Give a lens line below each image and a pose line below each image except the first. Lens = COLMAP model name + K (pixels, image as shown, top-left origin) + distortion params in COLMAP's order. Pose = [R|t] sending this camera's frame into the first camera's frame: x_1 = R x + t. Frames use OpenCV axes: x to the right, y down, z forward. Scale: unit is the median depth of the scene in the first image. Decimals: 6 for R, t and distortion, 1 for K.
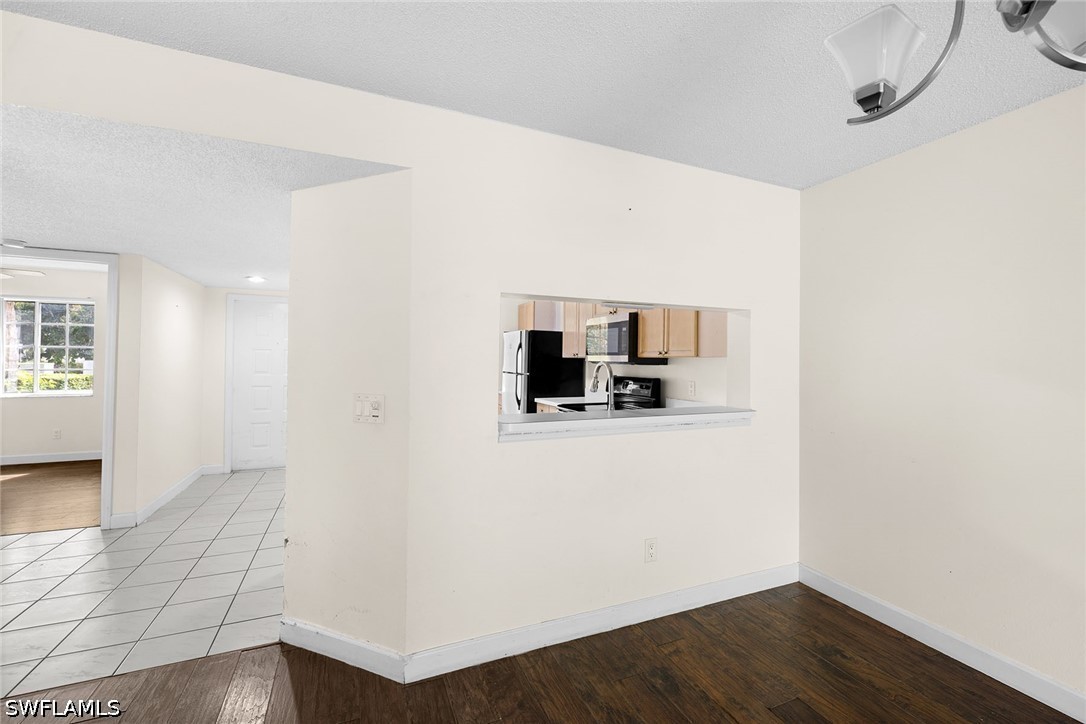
lens RADIAL K [[453.2, 0, 543.8], [0, 453.2, 353.5], [0, 0, 1]] dist [0.000237, 0.000671]
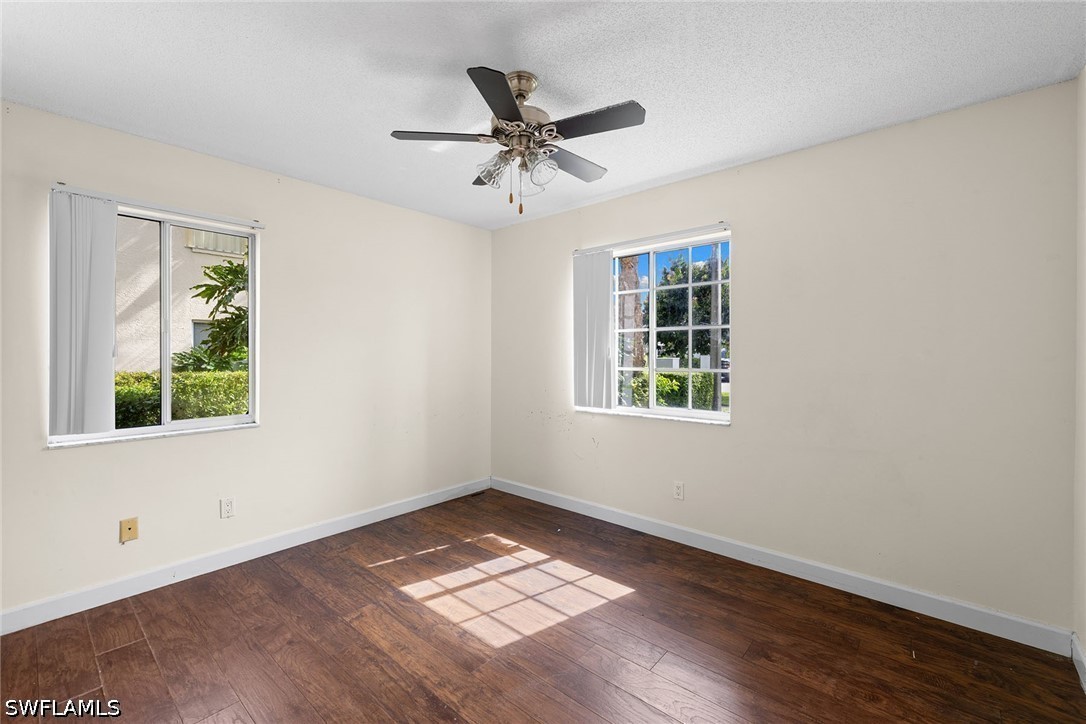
lens RADIAL K [[453.2, 0, 536.5], [0, 453.2, 351.5], [0, 0, 1]] dist [0.000237, 0.000671]
pose [[0.424442, -0.008738, -0.905413, -0.635226], [0.014562, 0.999890, -0.002823, 0.012612], [0.905338, -0.011986, 0.424523, 0.600227]]
